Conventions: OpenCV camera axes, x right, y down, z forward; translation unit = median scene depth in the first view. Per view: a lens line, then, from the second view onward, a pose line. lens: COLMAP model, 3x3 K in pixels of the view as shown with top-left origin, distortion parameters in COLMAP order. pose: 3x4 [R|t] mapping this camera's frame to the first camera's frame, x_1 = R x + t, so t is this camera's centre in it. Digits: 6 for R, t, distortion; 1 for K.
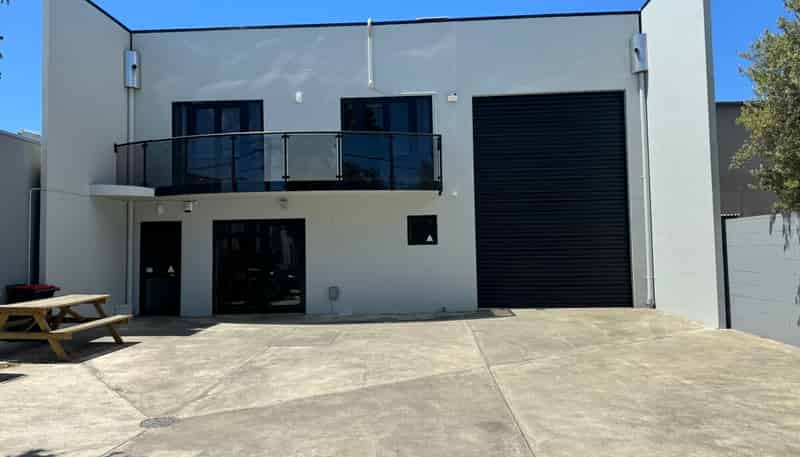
lens RADIAL K [[584.3, 0, 400.0], [0, 584.3, 228.5], [0, 0, 1]] dist [0.088273, -0.122172]
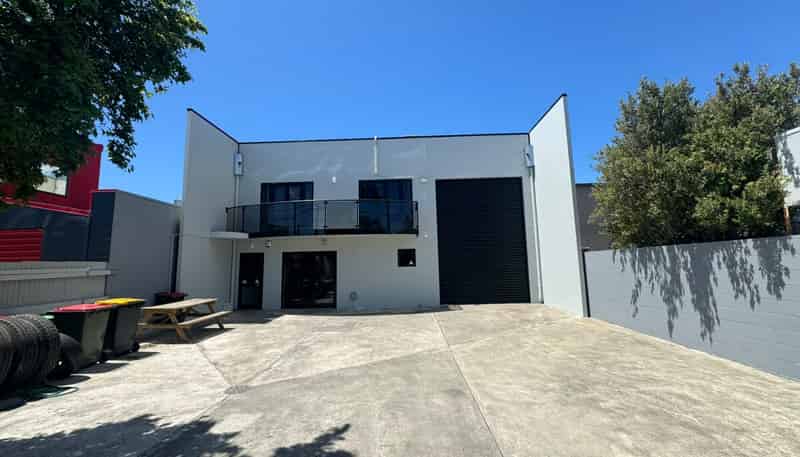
lens RADIAL K [[329.7, 0, 400.0], [0, 329.7, 228.5], [0, 0, 1]] dist [-0.001705, -0.000036]
pose [[0.999776, -0.001274, 0.021123, -0.001327], [0.002790, 0.997410, -0.071874, -0.016542], [-0.020977, 0.071917, 0.997190, 0.061462]]
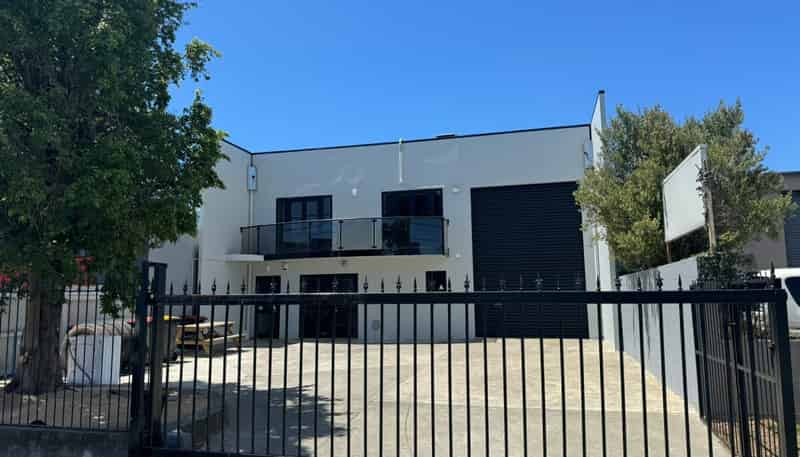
lens RADIAL K [[584.3, 0, 400.0], [0, 584.3, 228.5], [0, 0, 1]] dist [0.088273, -0.122172]
pose [[0.981149, -0.021081, -0.192101, 0.304014], [0.007582, 0.997466, -0.070736, -0.033797], [0.193105, 0.067946, 0.978823, -0.581587]]
